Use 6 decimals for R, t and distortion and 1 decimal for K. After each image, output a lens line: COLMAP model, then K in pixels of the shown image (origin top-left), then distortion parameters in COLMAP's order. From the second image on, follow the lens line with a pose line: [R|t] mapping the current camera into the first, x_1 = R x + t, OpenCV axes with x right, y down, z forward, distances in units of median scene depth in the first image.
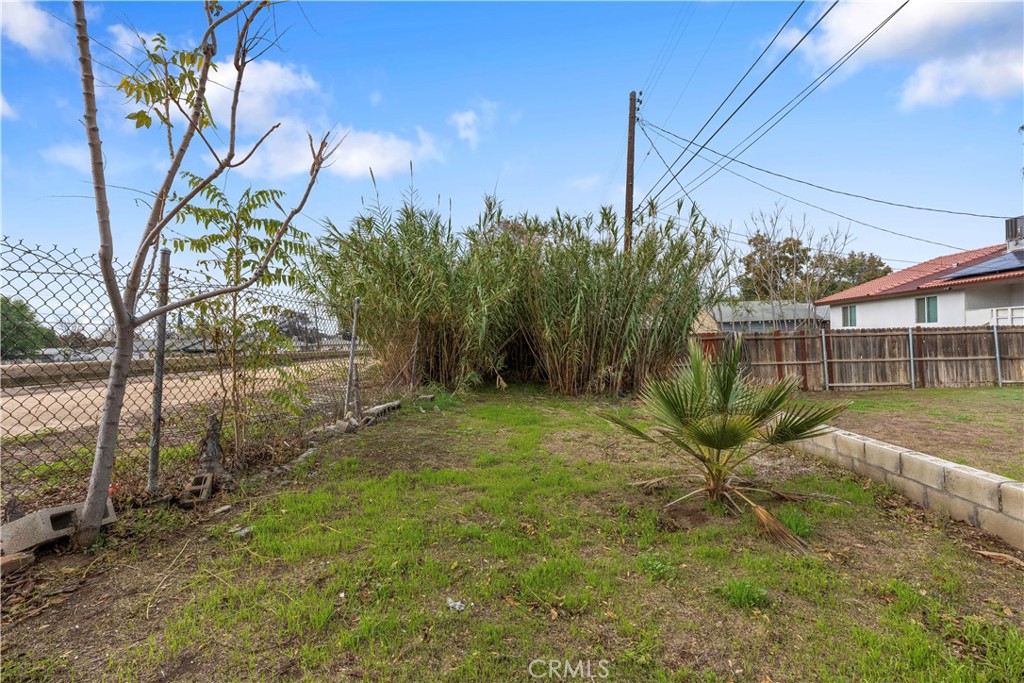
lens RADIAL K [[463.4, 0, 512.0], [0, 463.4, 341.5], [0, 0, 1]] dist [-0.002358, 0.000395]
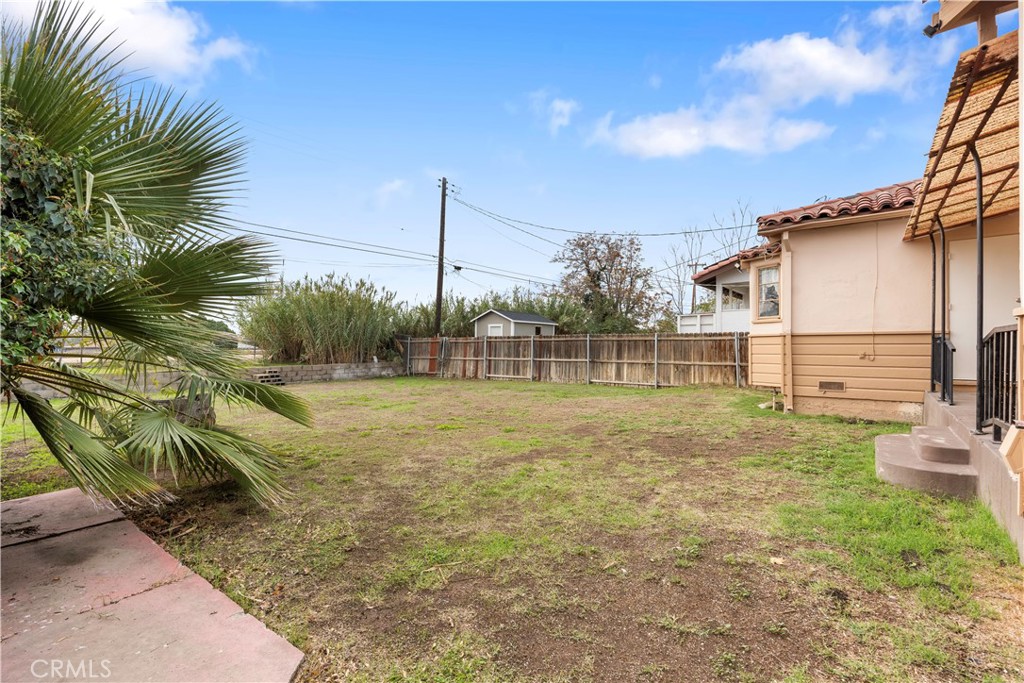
lens RADIAL K [[463.4, 0, 512.0], [0, 463.4, 341.5], [0, 0, 1]] dist [-0.002358, 0.000395]
pose [[0.798194, 0.013138, -0.602258, 1.609554], [-0.003765, 0.999851, 0.016821, -0.034974], [0.602389, -0.011159, 0.798124, -0.096267]]
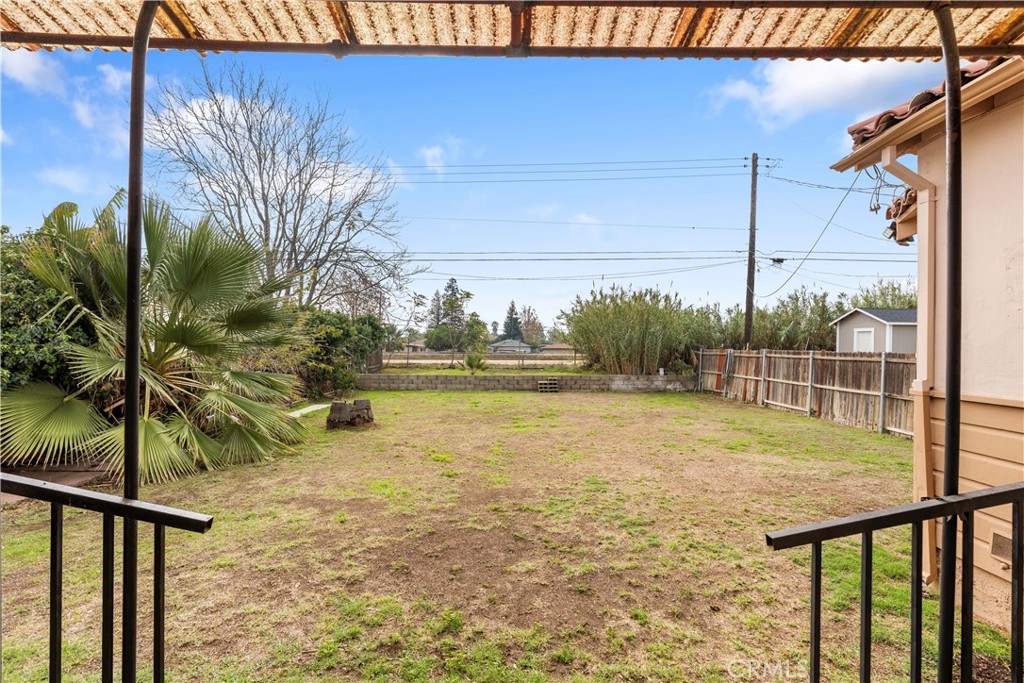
lens RADIAL K [[463.4, 0, 512.0], [0, 463.4, 341.5], [0, 0, 1]] dist [-0.002358, 0.000395]
pose [[0.019898, 0.012586, -0.999723, 1.774078], [0.012254, 0.999843, 0.012831, -0.068787], [0.999727, -0.012506, 0.019740, 0.378407]]
